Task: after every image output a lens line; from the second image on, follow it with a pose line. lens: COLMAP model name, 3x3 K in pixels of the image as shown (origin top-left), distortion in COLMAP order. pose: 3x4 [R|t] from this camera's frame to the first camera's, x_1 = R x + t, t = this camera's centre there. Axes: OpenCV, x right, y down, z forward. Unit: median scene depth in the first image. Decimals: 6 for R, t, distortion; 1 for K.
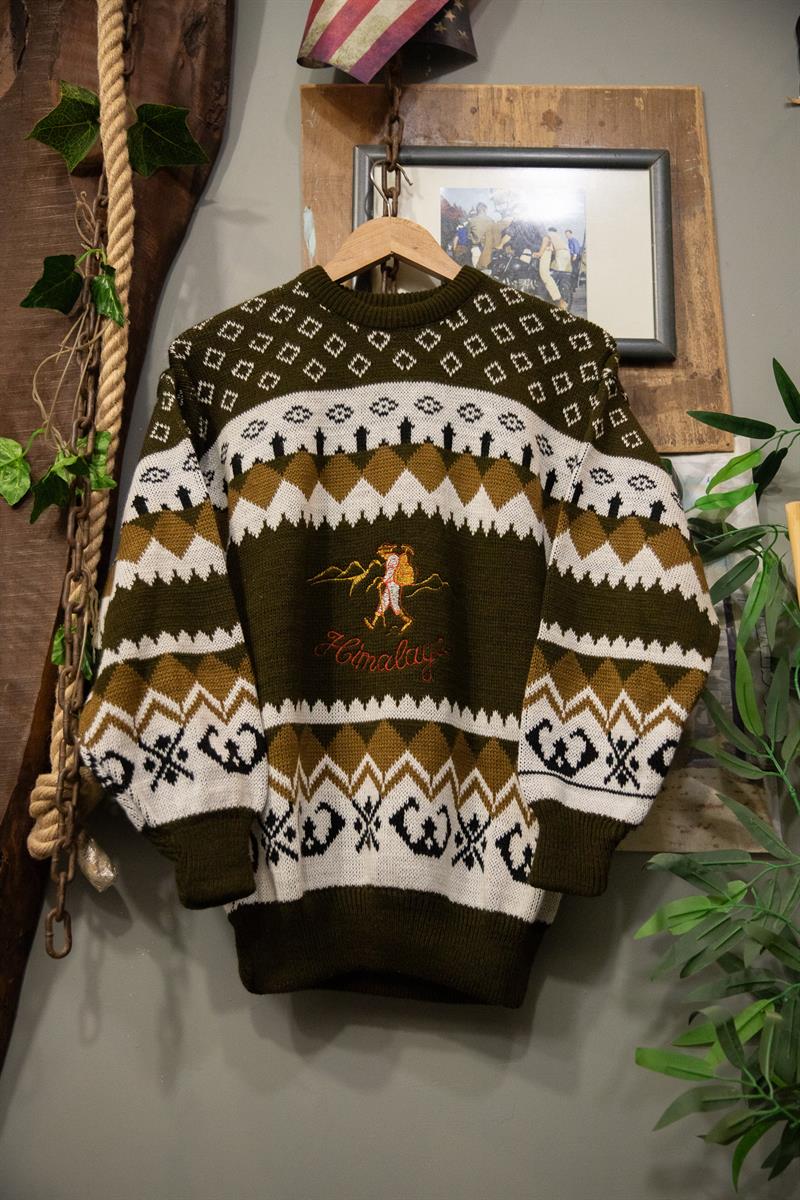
lens RADIAL K [[1252.4, 0, 400.0], [0, 1252.4, 600.0], [0, 0, 1]] dist [-0.030472, 0.185293]
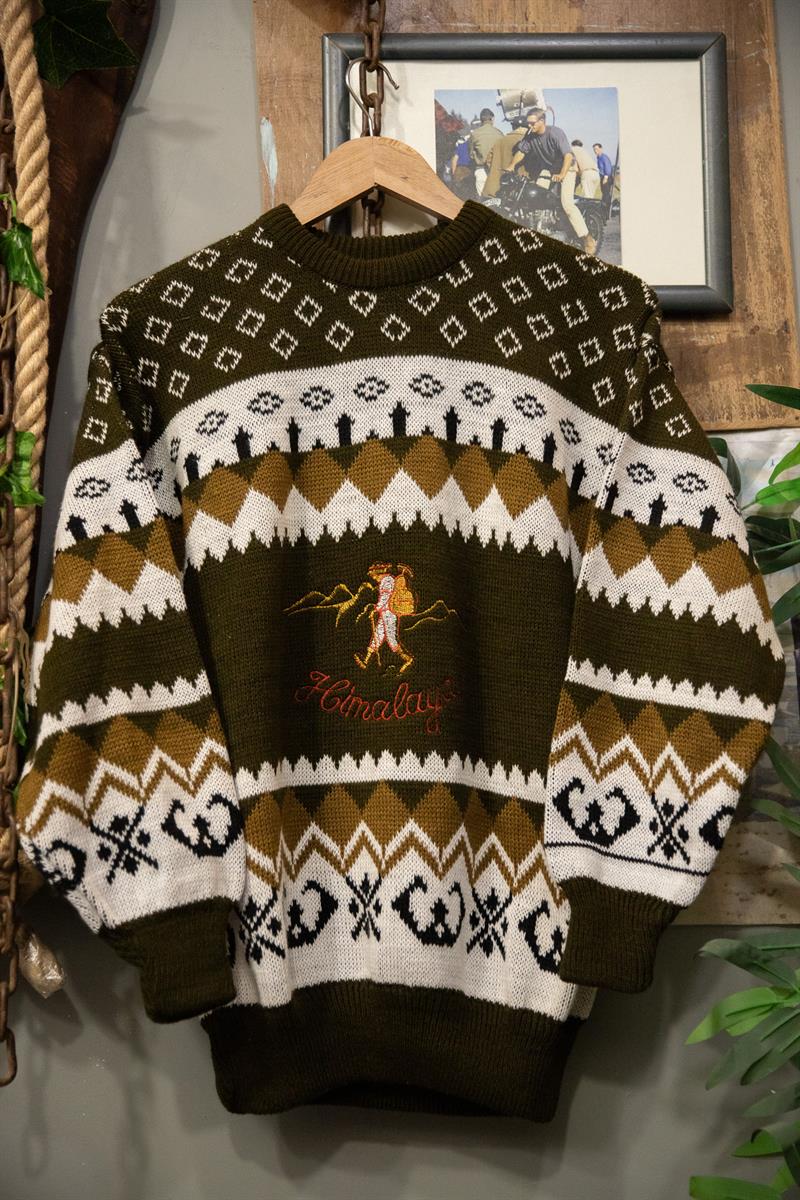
lens RADIAL K [[1700.0, 0, 400.0], [0, 1700.0, 600.0], [0, 0, 1]] dist [0.056646, 0.193313]
pose [[0.999536, -0.022103, 0.020944, -0.020995], [0.020143, 0.995776, 0.089582, -0.120238], [-0.022835, -0.089119, 0.995759, -0.109461]]
